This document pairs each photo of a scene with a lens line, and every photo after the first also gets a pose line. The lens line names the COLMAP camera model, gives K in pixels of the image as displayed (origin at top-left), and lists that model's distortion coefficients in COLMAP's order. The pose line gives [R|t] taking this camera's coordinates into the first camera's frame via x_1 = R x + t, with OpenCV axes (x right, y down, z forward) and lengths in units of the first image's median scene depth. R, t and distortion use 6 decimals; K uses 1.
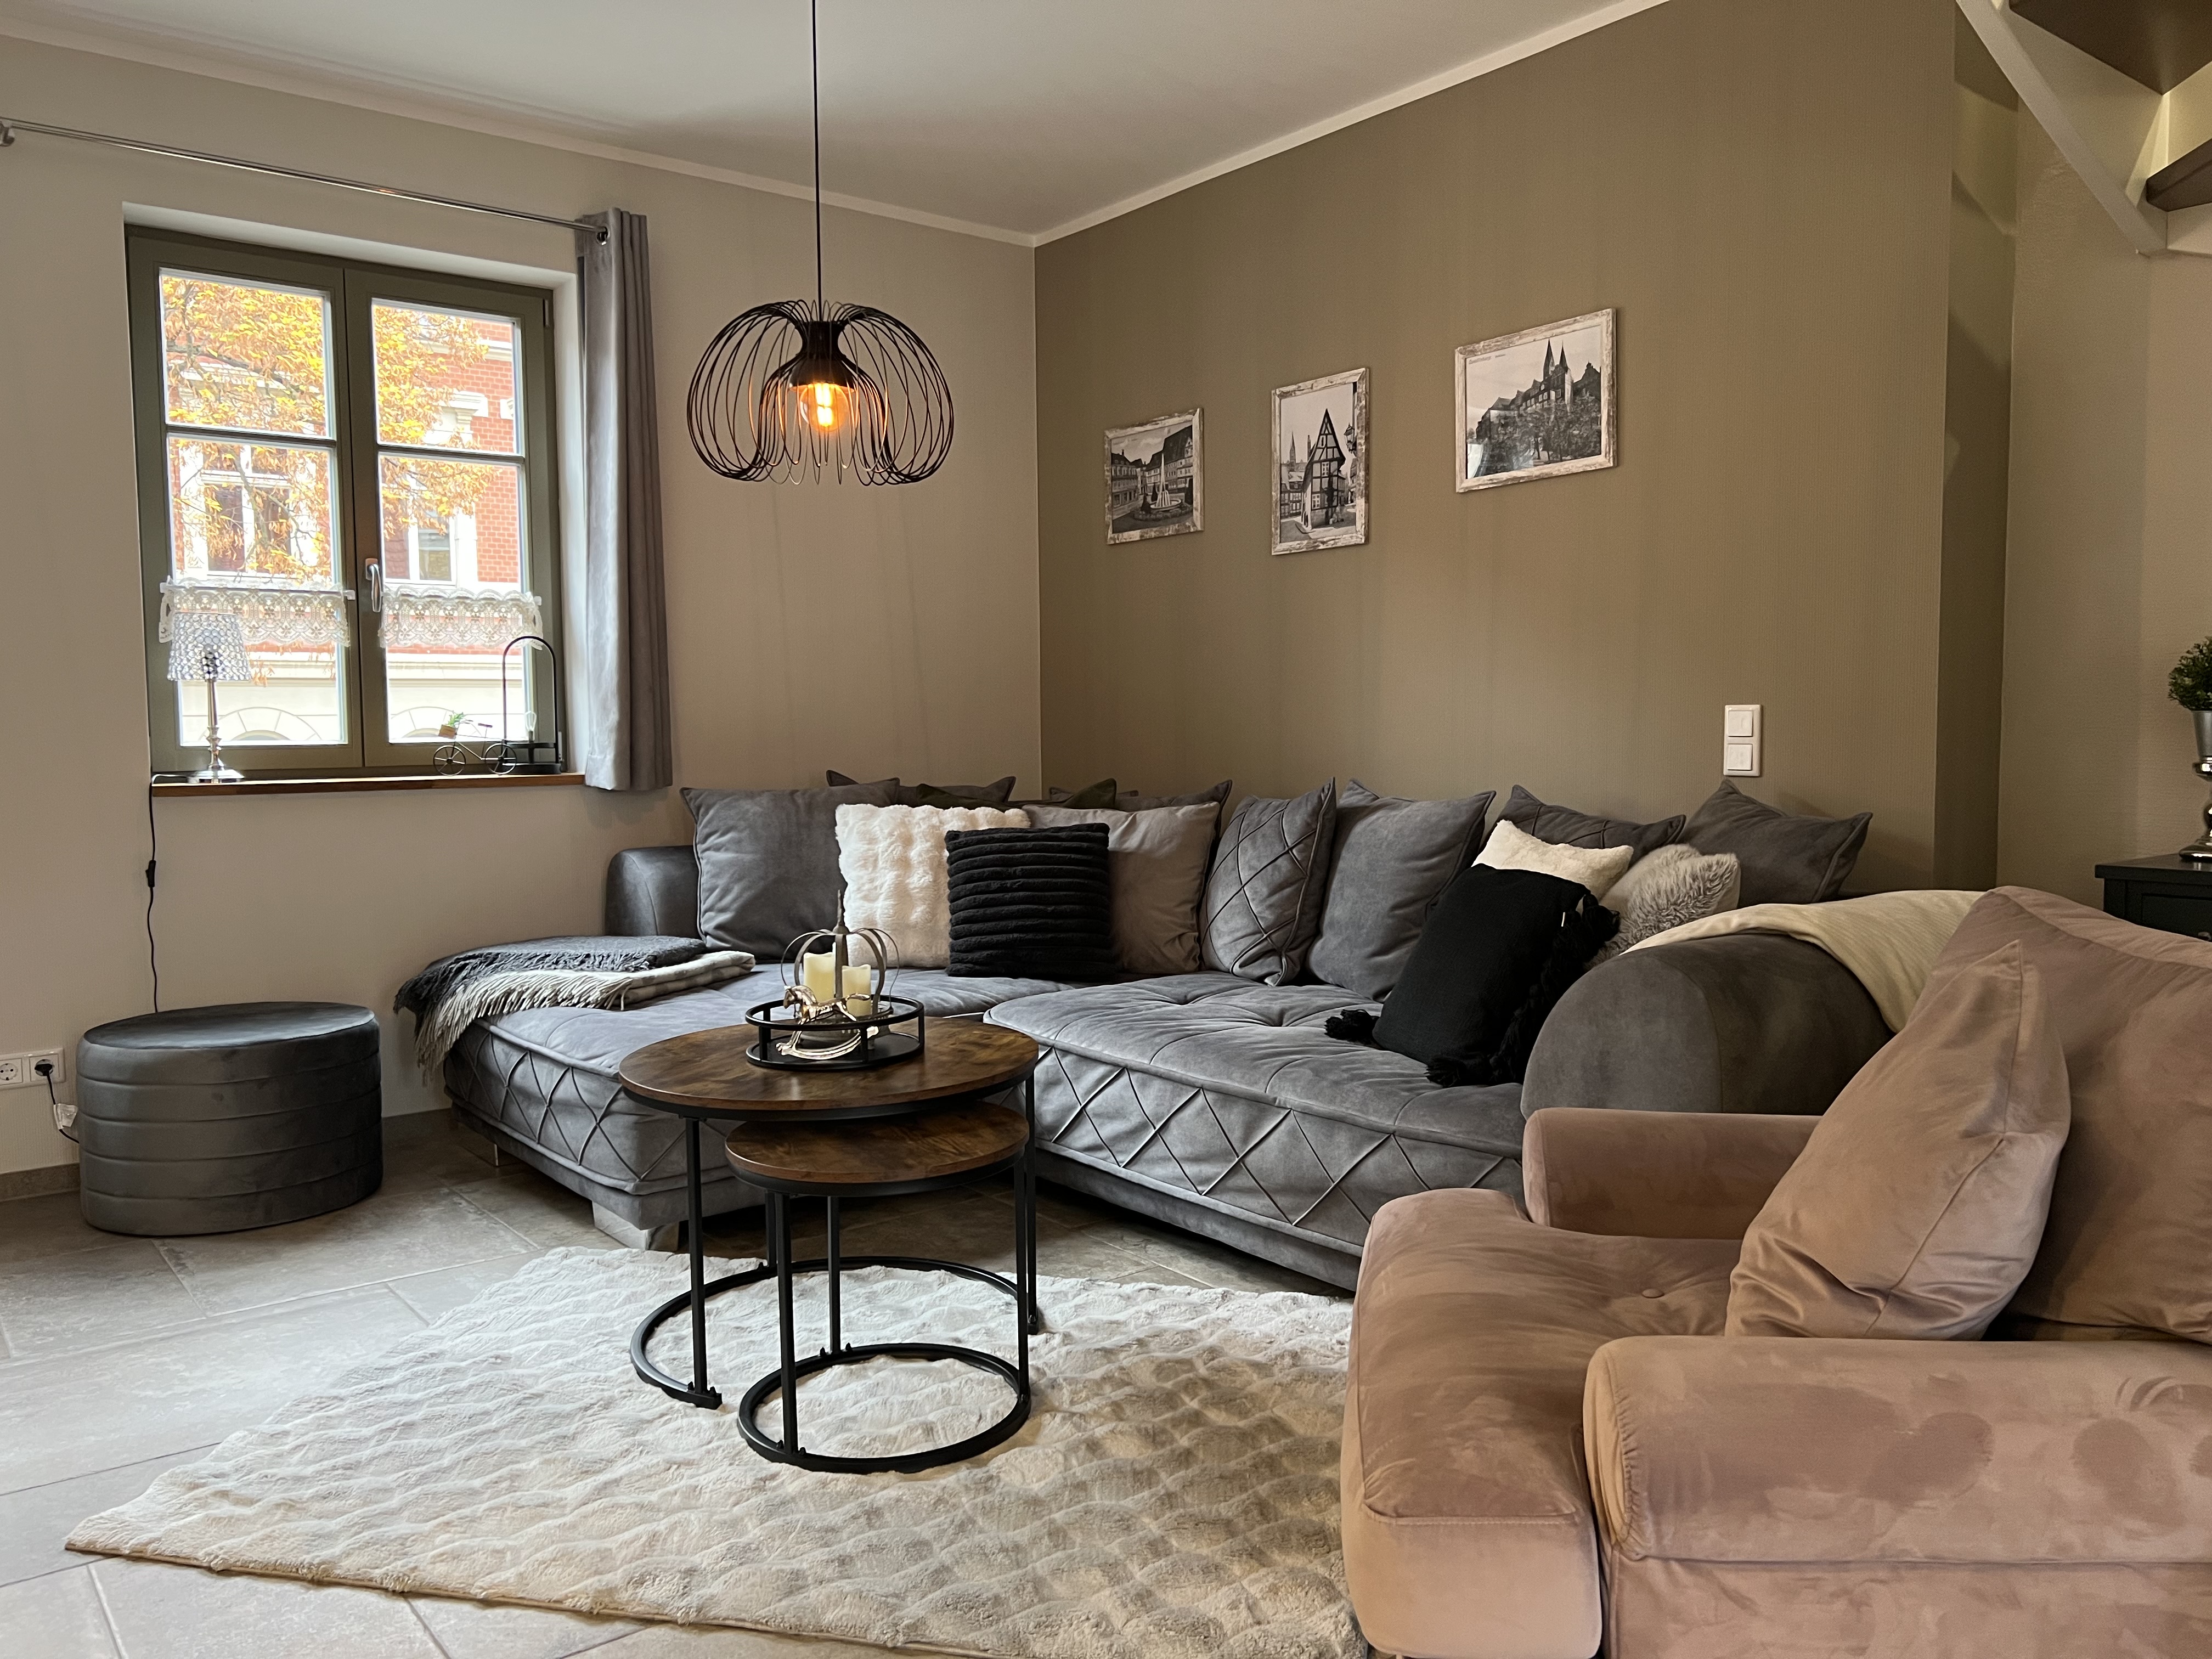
lens RADIAL K [[1661.9, 0, 1109.6], [0, 1661.9, 816.4], [0, 0, 1]] dist [0.100603, -0.119563]
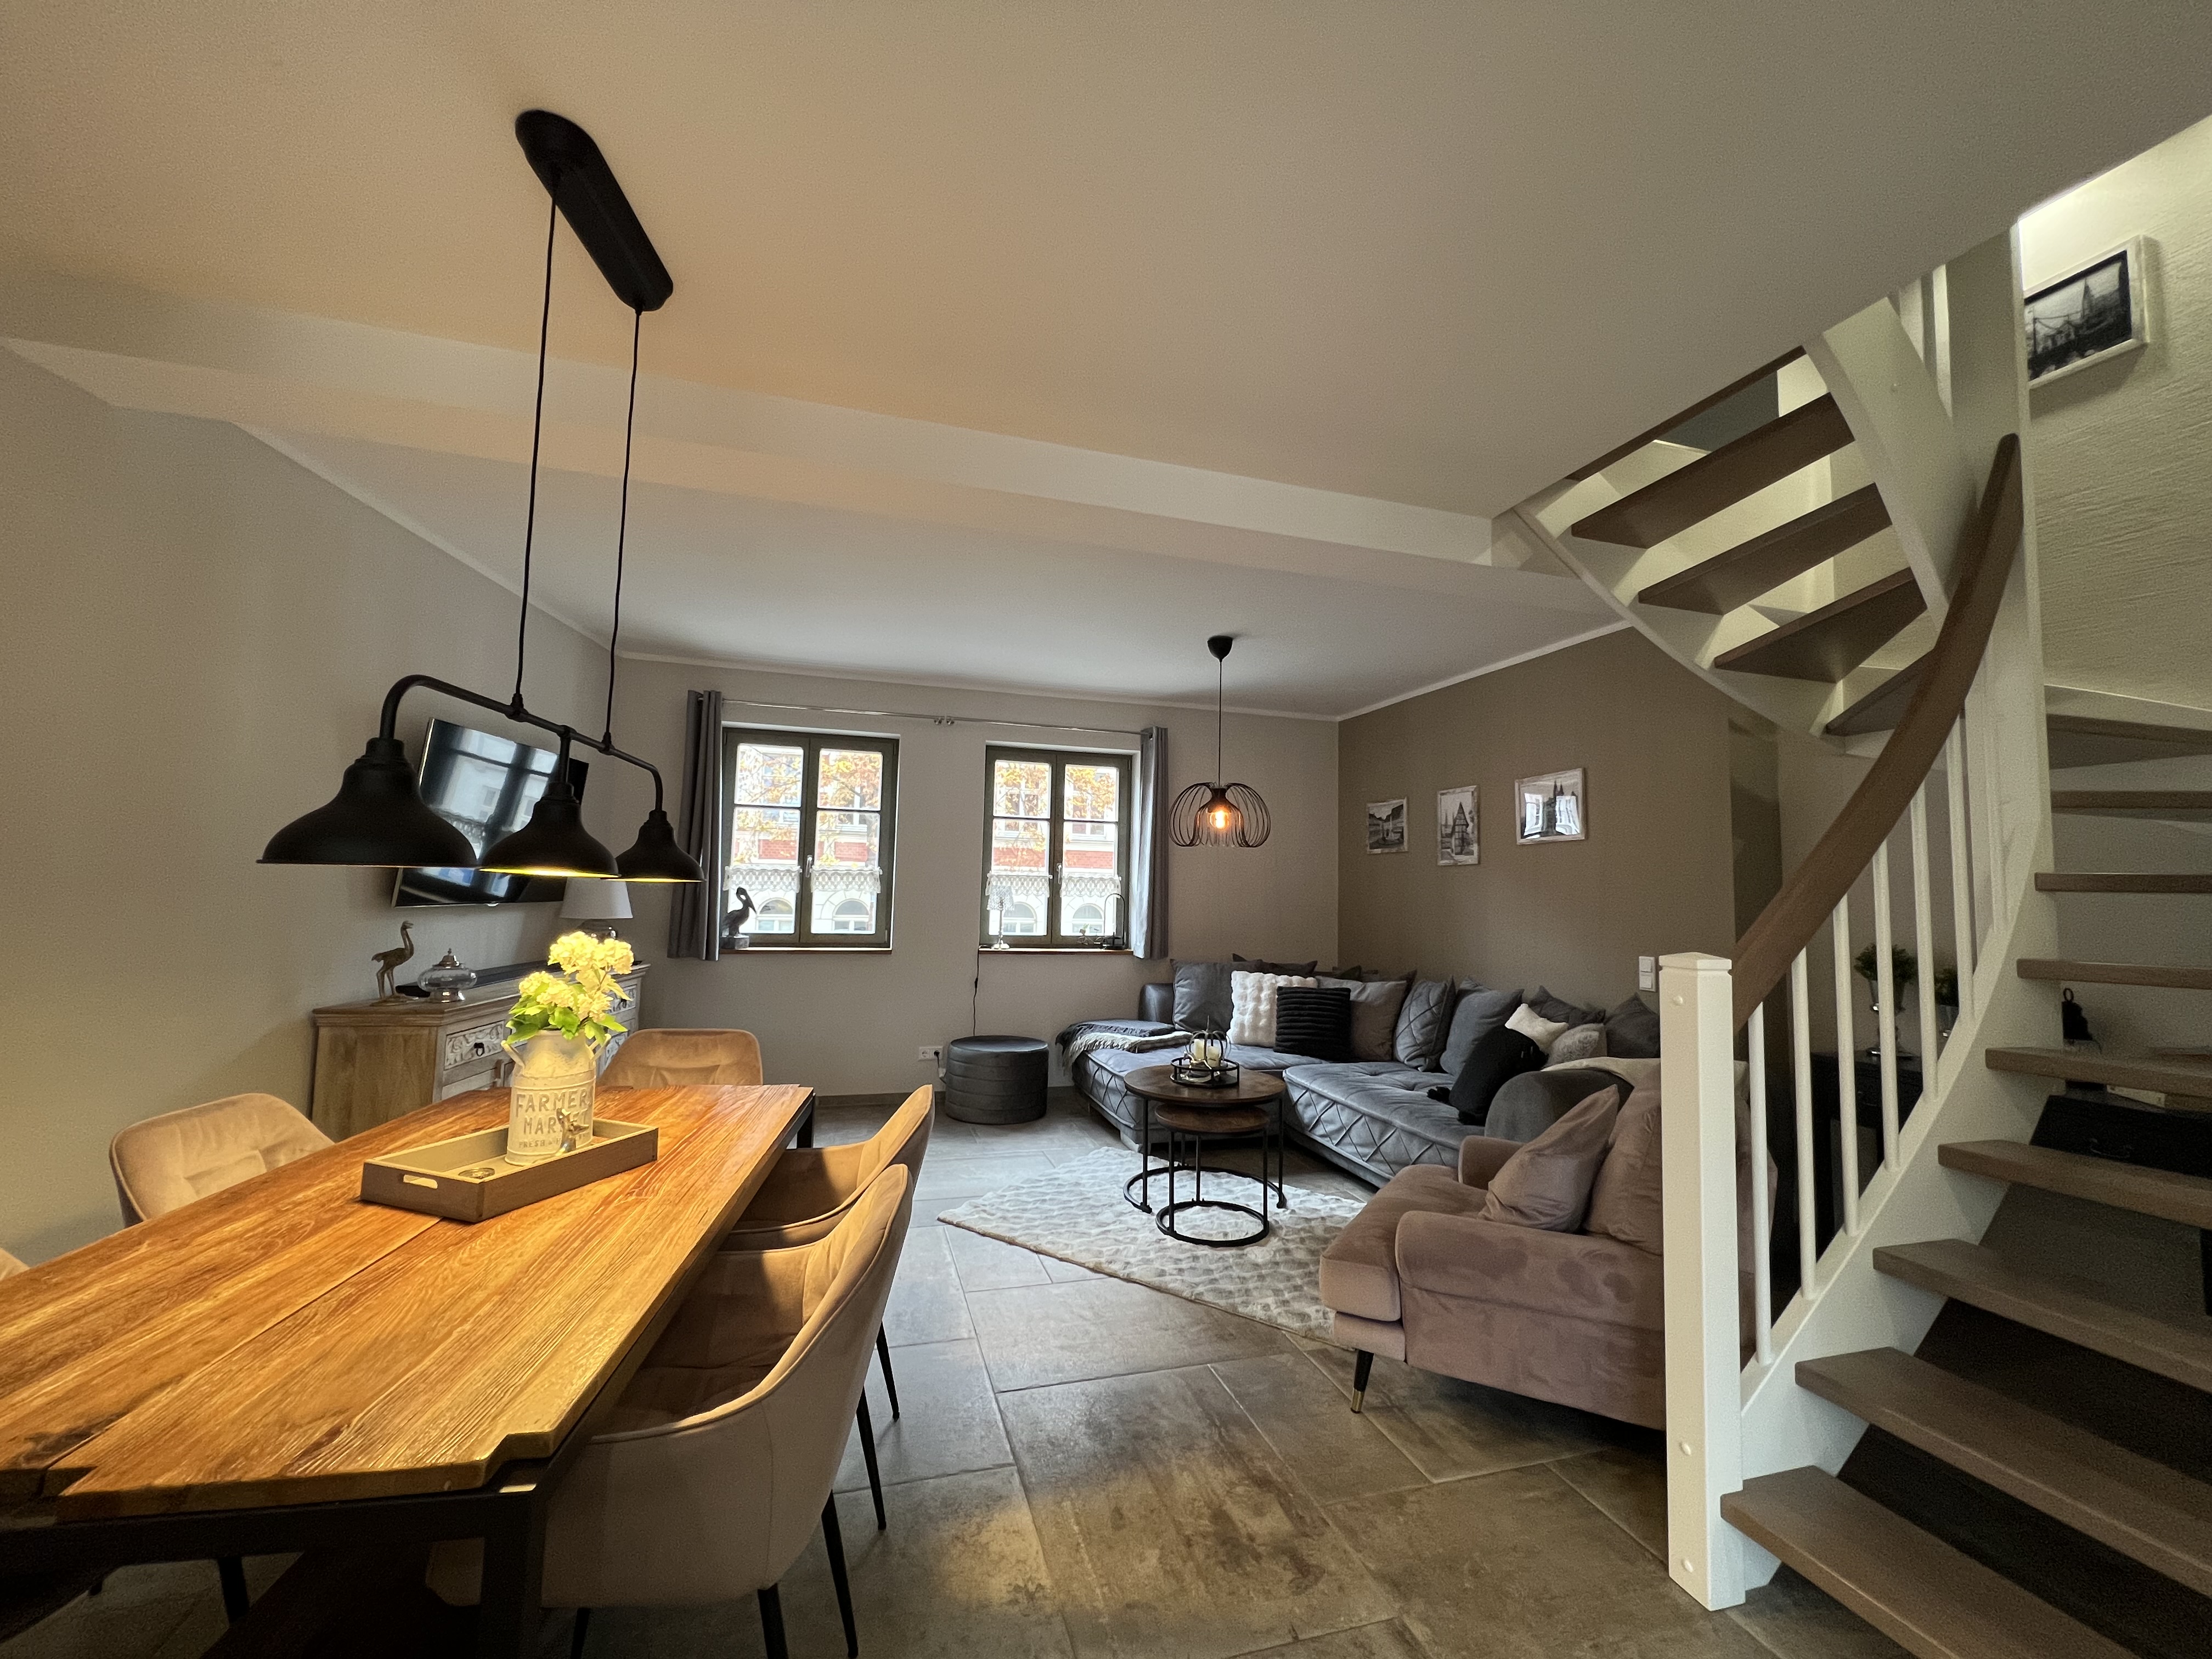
lens RADIAL K [[887.7, 0, 1106.0], [0, 887.7, 829.5], [0, 0, 1]] dist [0.000534, -0.000034]
pose [[0.931157, 0.005898, -0.364572, 0.153557], [-0.054512, 0.990884, -0.123198, -0.051080], [0.360522, 0.134590, 0.922990, -0.287778]]
